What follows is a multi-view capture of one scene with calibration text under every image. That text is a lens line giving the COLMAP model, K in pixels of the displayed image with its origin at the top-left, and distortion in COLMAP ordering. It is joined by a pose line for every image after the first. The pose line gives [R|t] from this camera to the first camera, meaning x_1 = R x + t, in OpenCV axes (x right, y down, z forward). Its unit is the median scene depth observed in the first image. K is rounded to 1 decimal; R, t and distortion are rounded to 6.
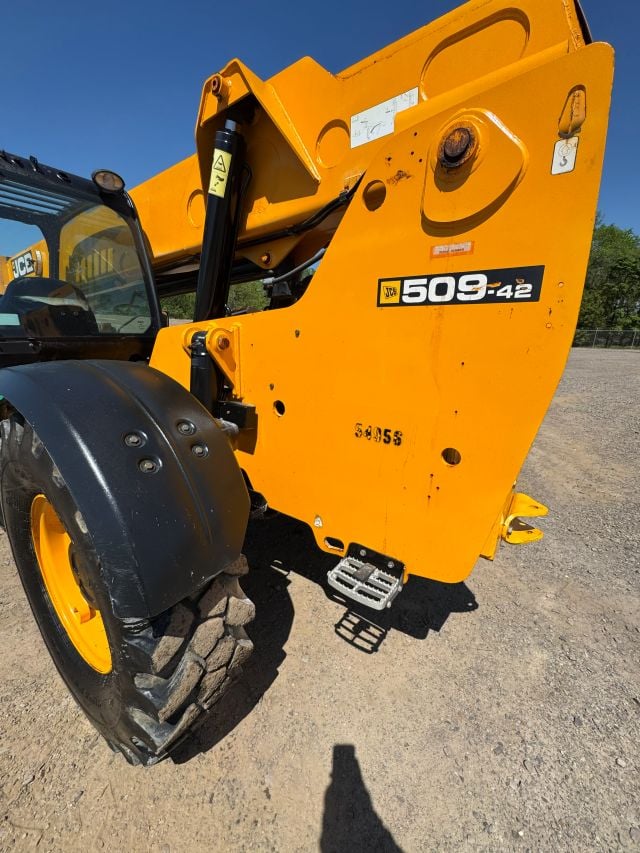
lens RADIAL K [[339.7, 0, 320.2], [0, 339.7, 425.7], [0, 0, 1]] dist [-0.003892, 0.000133]
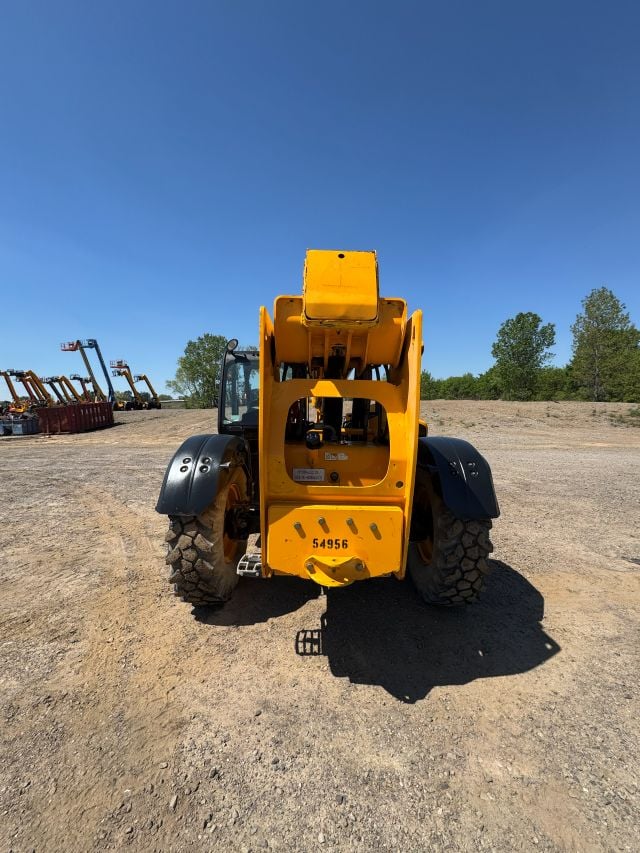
lens RADIAL K [[339.7, 0, 320.2], [0, 339.7, 425.7], [0, 0, 1]] dist [-0.003892, 0.000133]
pose [[0.576387, 0.020419, -0.816922, 1.948647], [-0.204435, 0.971502, -0.119958, -0.102623], [0.791192, 0.236150, 0.564135, 0.145494]]
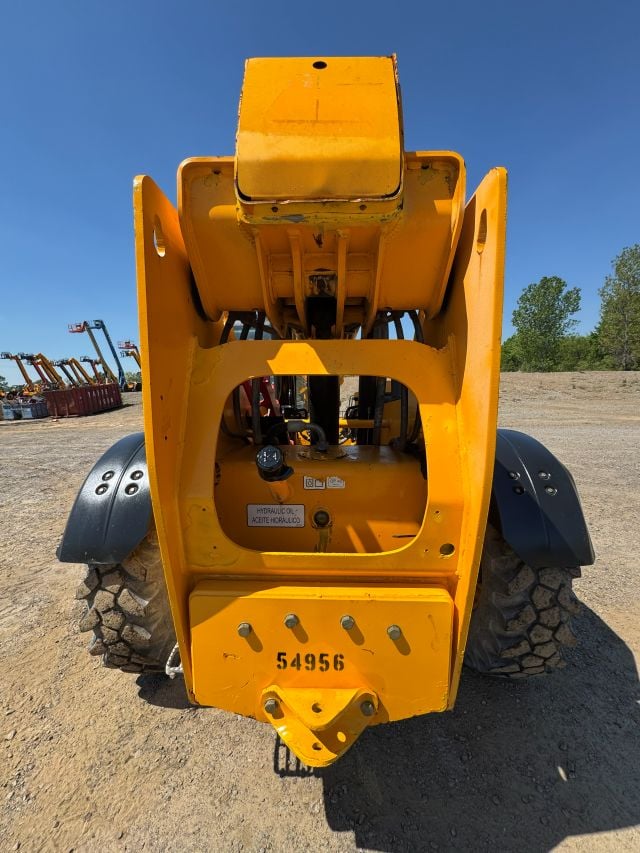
lens RADIAL K [[339.7, 0, 320.2], [0, 339.7, 425.7], [0, 0, 1]] dist [-0.003892, 0.000133]
pose [[0.547195, 0.066167, -0.834386, 1.343187], [-0.187401, 0.981248, -0.045086, -0.294151], [0.815756, 0.181036, 0.549334, 0.679445]]
